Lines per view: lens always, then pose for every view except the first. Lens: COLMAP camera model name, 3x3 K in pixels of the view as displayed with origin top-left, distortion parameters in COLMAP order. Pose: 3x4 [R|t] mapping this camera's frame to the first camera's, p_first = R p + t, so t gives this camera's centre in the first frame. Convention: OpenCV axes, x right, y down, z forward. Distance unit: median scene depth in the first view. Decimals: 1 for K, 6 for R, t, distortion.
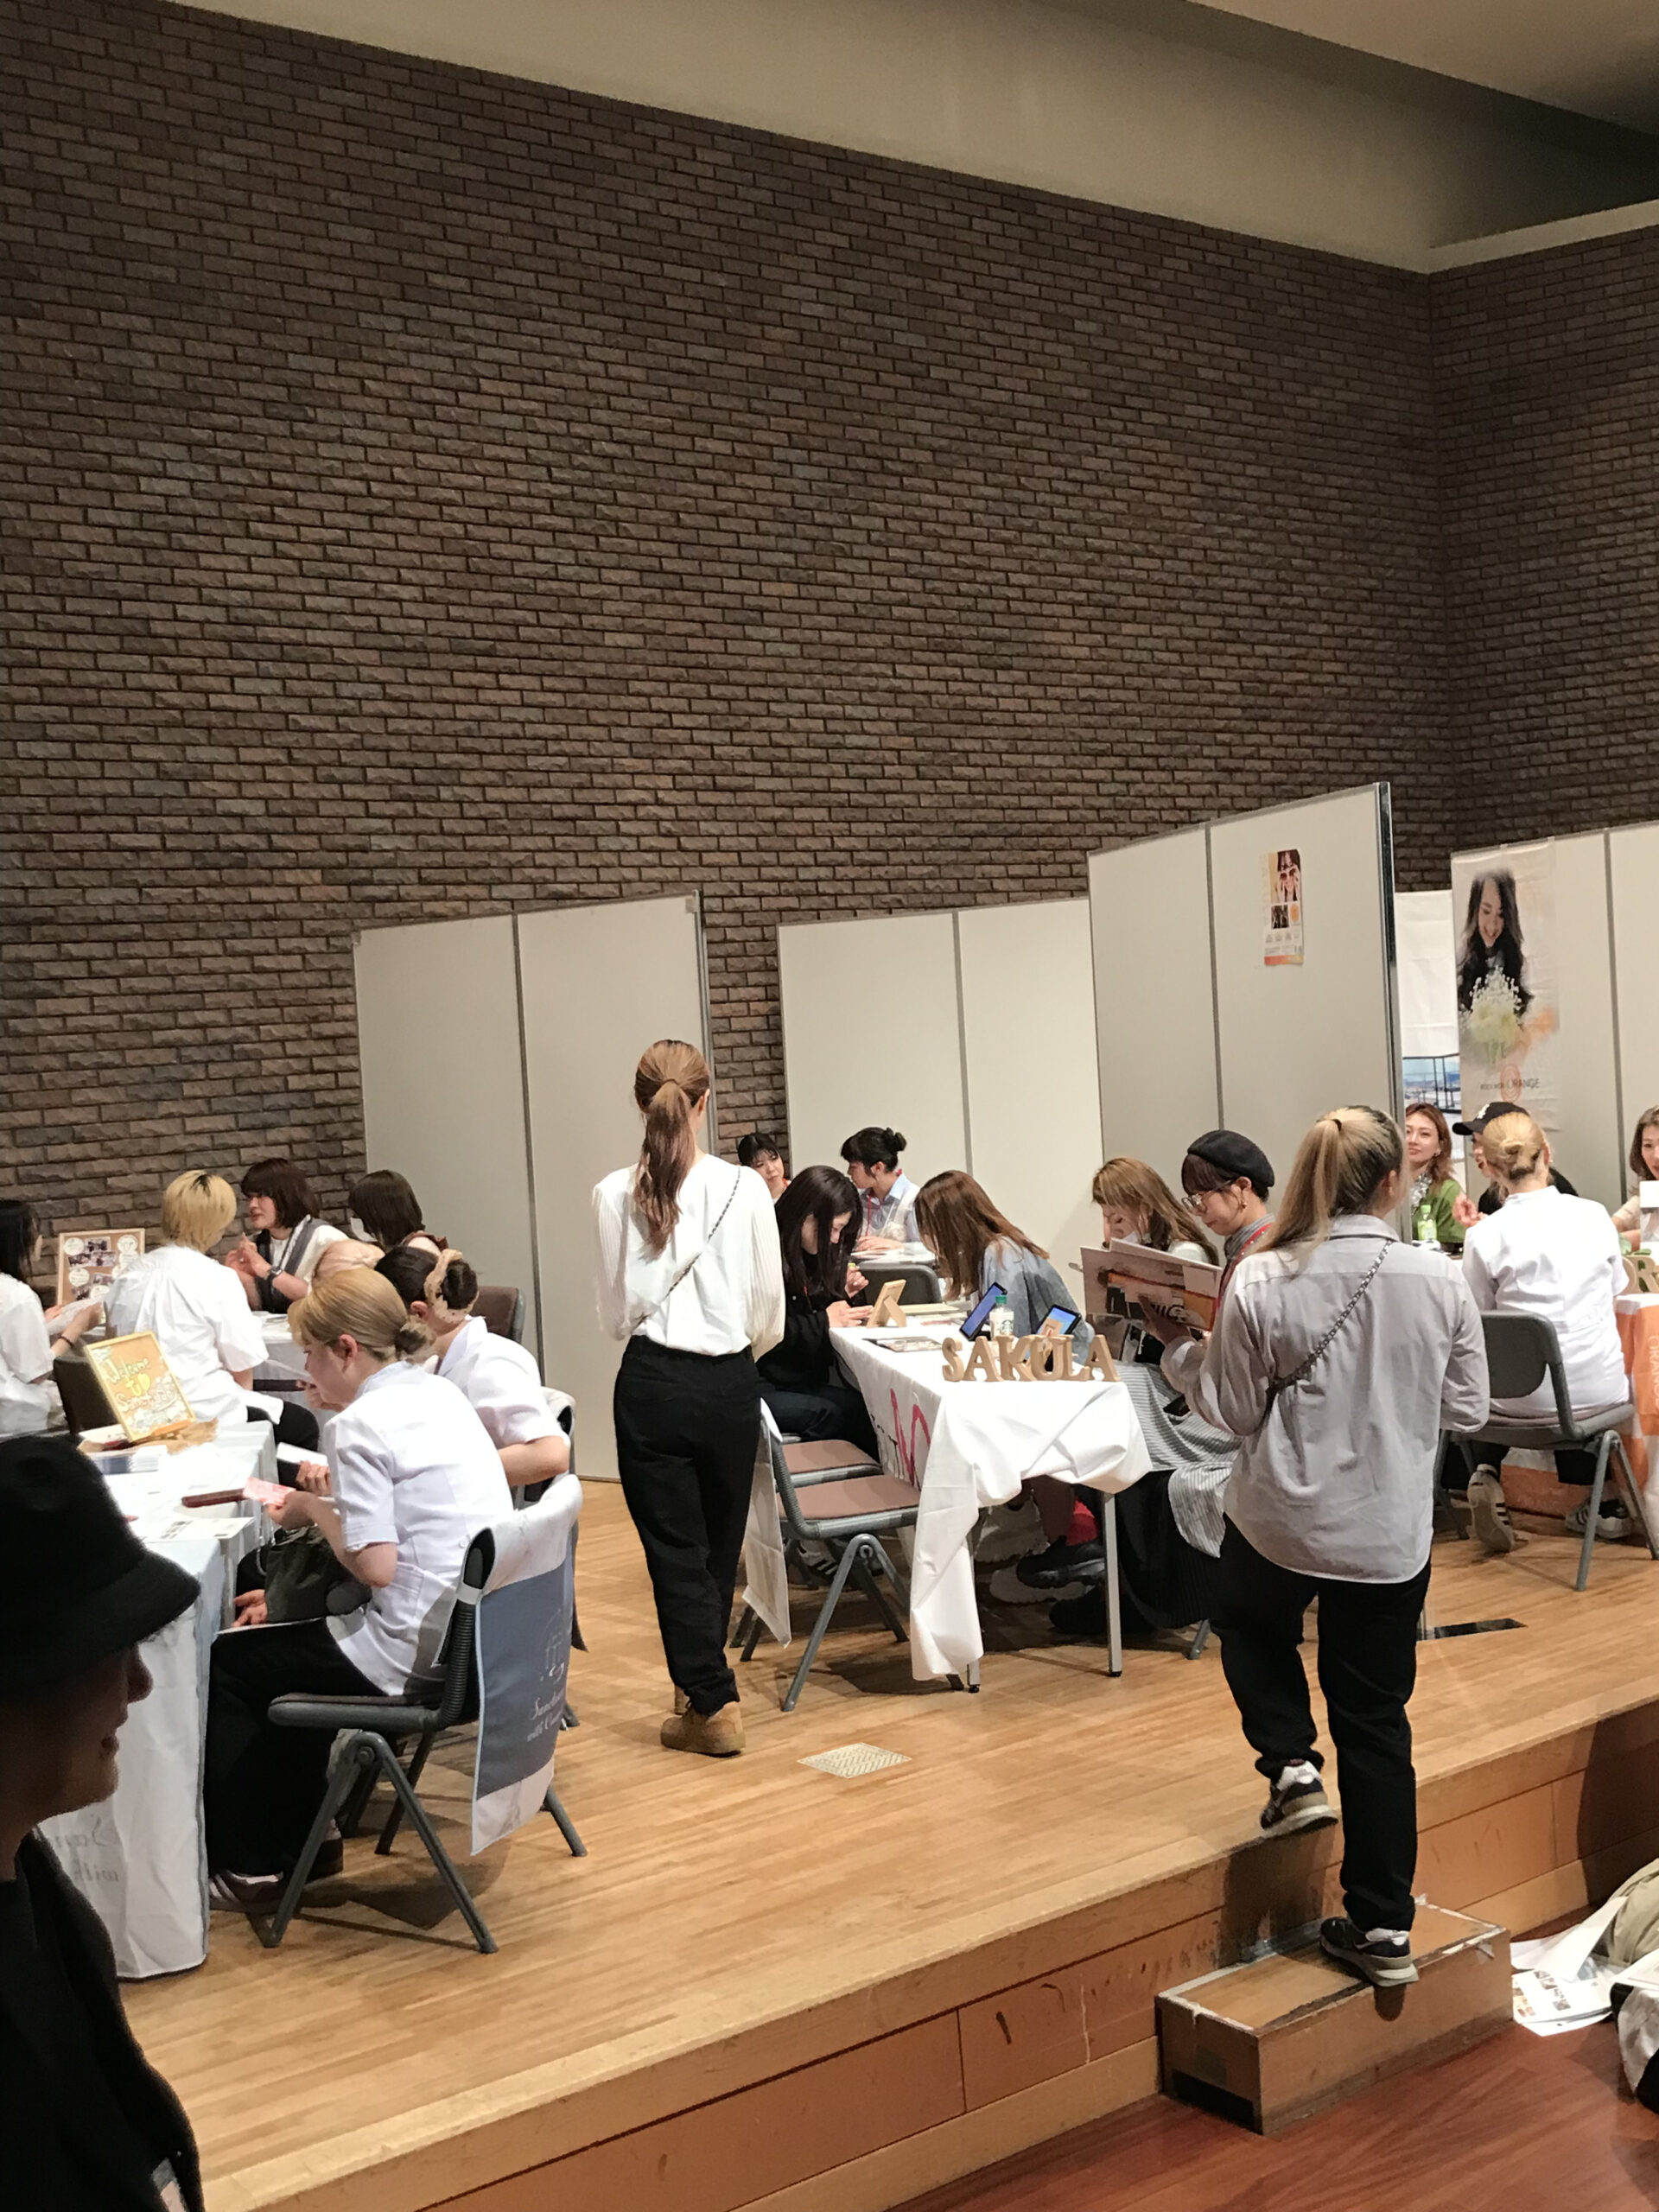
lens RADIAL K [[2454.8, 0, 837.5], [0, 2454.8, 1087.2], [0, 0, 1]] dist [0.040777, 0.000000]
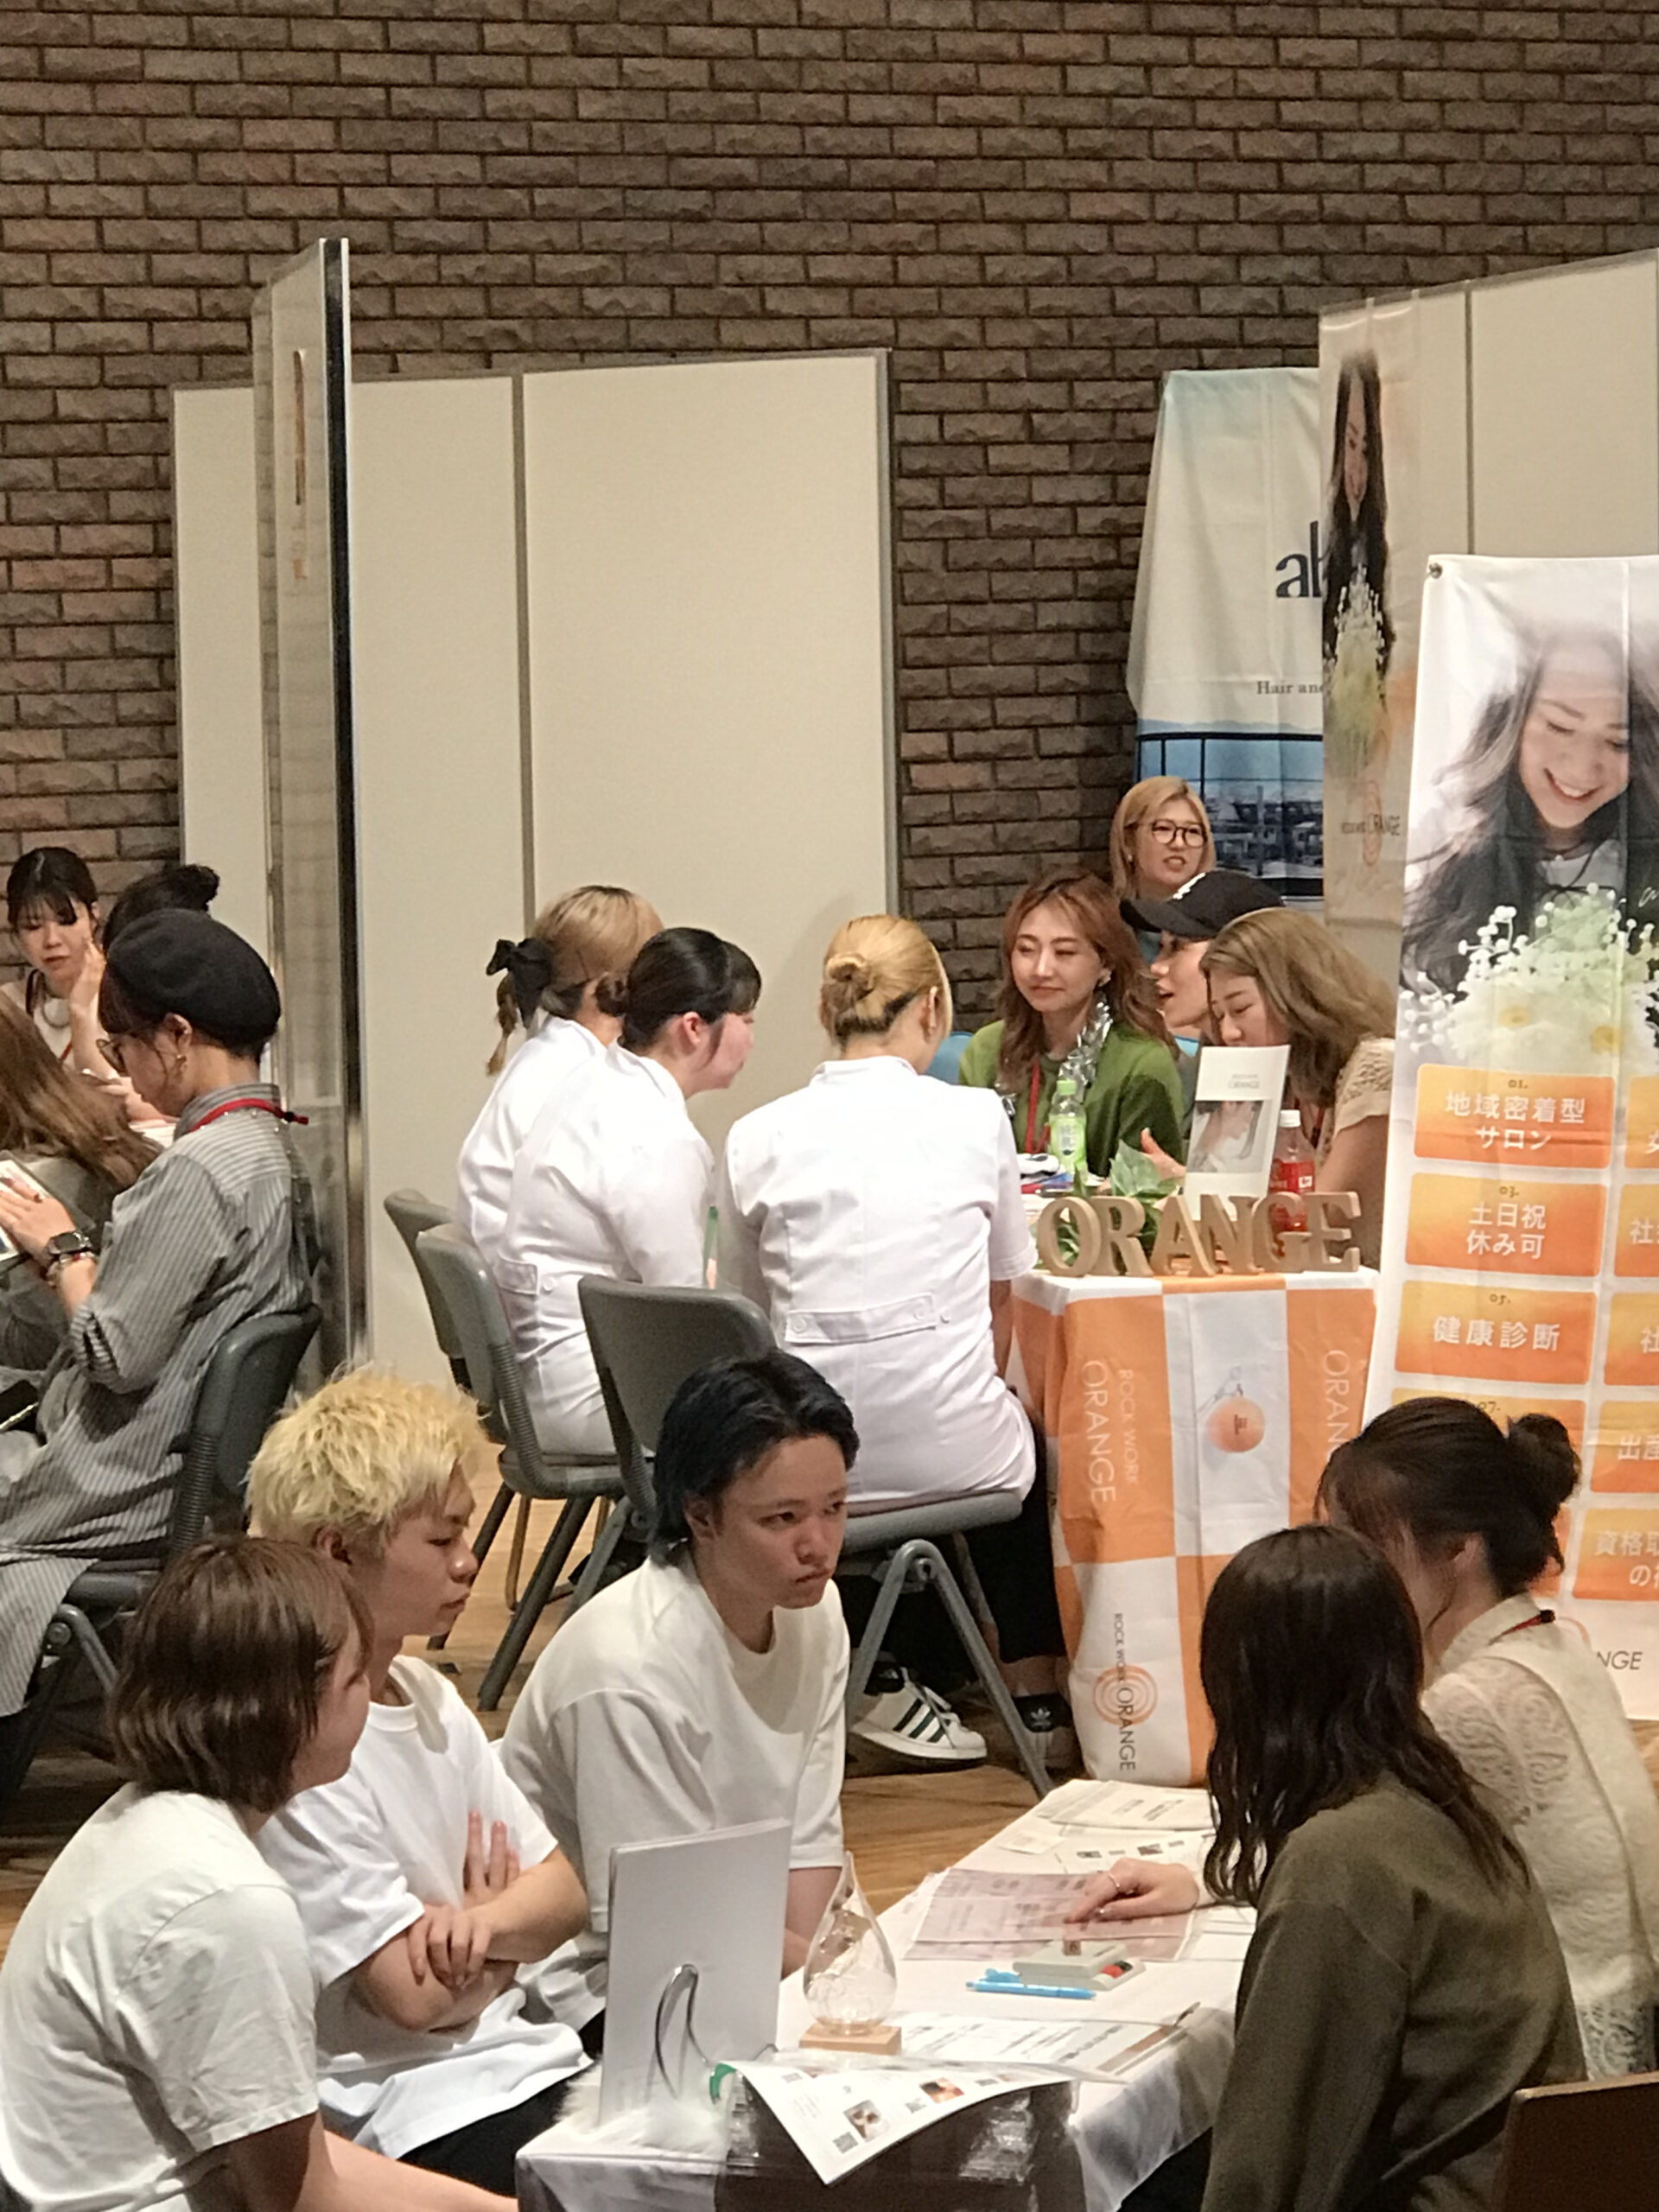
lens RADIAL K [[6871.1, 0, 833.9], [0, 6871.1, 1100.1], [0, 0, 1]] dist [-0.049522, 0.000000]
pose [[0.985557, 0.050972, -0.161492, 0.291929], [-0.041145, 0.997125, 0.063629, -0.020802], [0.164271, -0.056065, 0.984821, -0.204824]]
